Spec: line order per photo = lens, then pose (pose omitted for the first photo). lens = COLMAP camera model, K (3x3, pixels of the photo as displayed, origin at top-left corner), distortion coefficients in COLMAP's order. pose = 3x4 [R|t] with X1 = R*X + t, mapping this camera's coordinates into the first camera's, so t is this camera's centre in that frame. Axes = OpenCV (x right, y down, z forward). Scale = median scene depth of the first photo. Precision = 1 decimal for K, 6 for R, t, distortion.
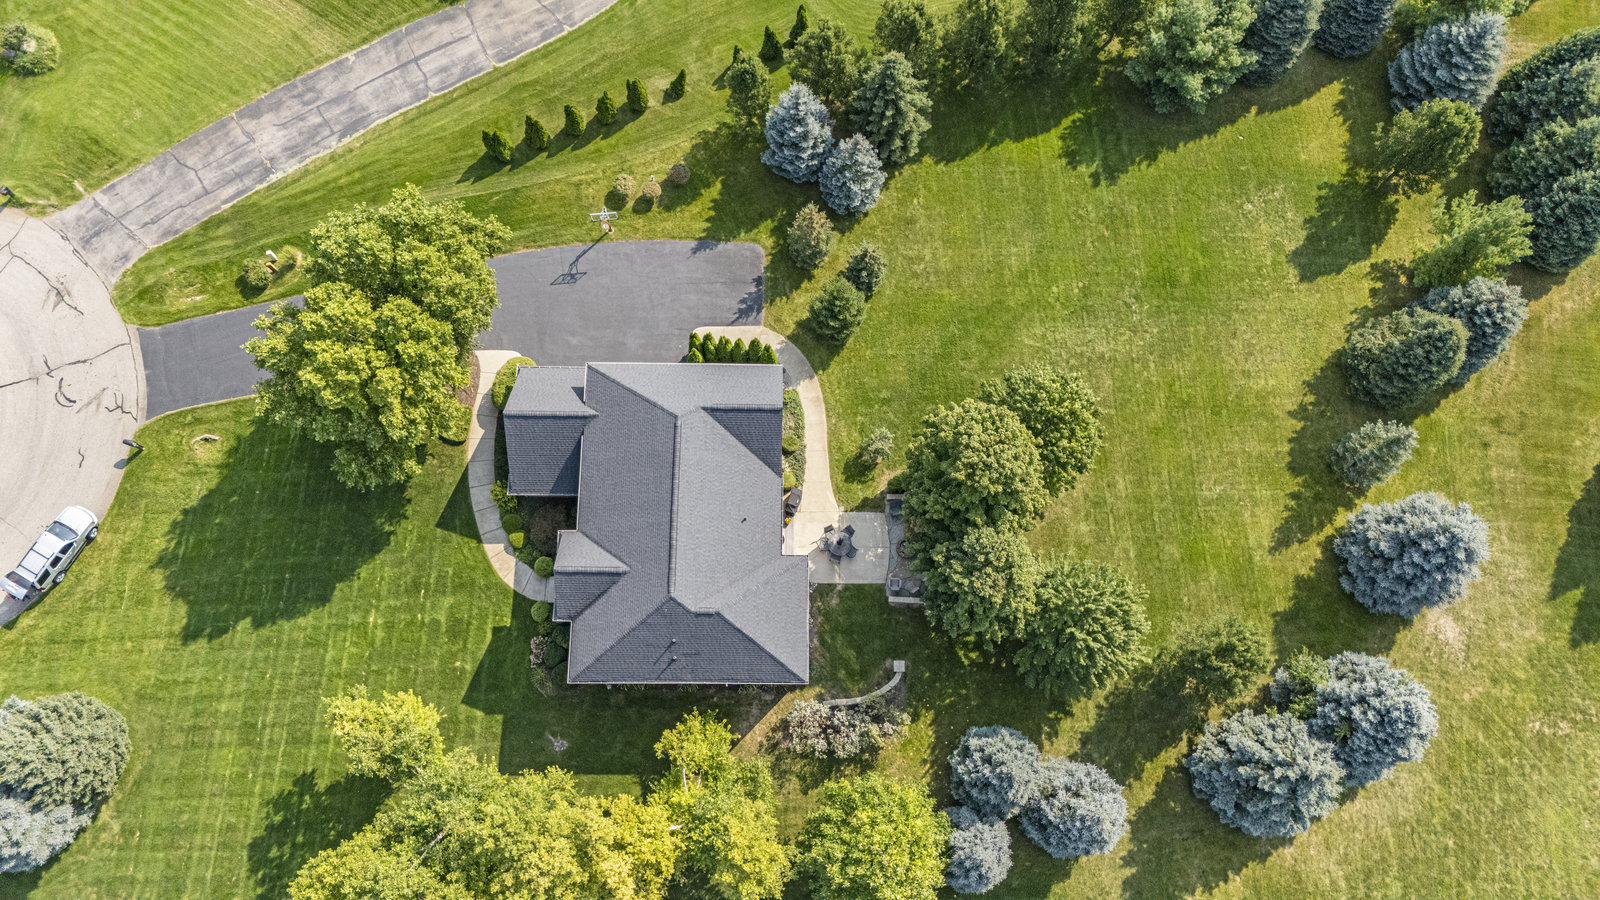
lens RADIAL K [[1157.3, 0, 801.5], [0, 1157.3, 467.9], [0, 0, 1]] dist [0.070232, -0.080086]
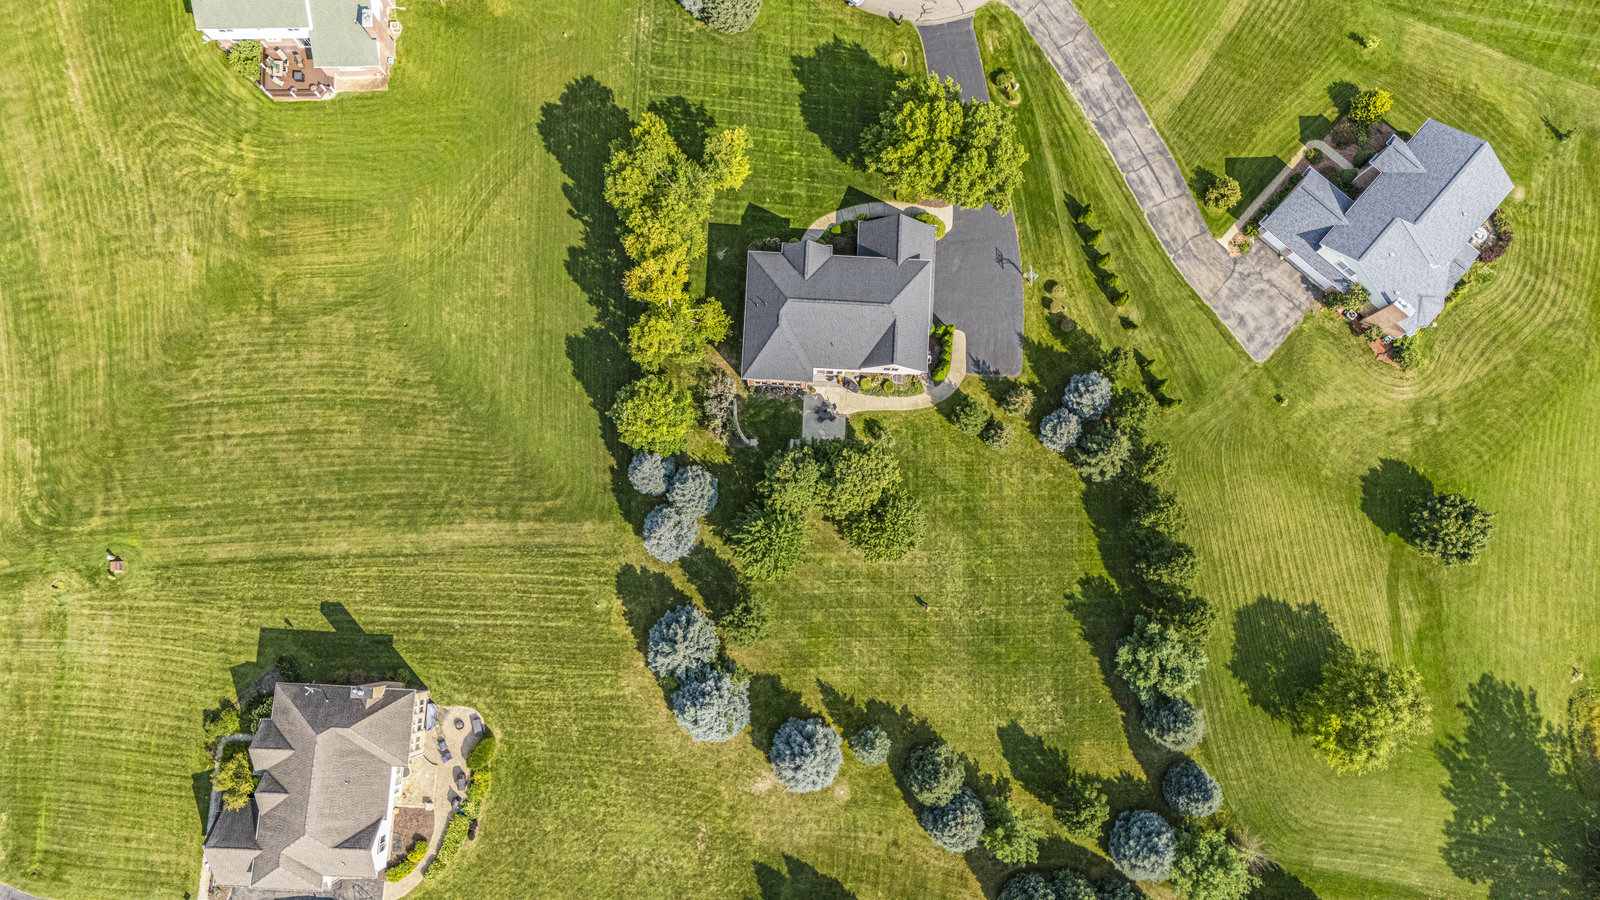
lens RADIAL K [[1175.6, 0, 805.3], [0, 1175.6, 440.1], [0, 0, 1]] dist [0.081298, -0.089772]
pose [[-0.042625, 0.986003, -0.161190, 0.348916], [-0.972064, -0.003656, 0.234688, -0.304283], [0.230814, 0.166690, 0.958613, -0.642689]]
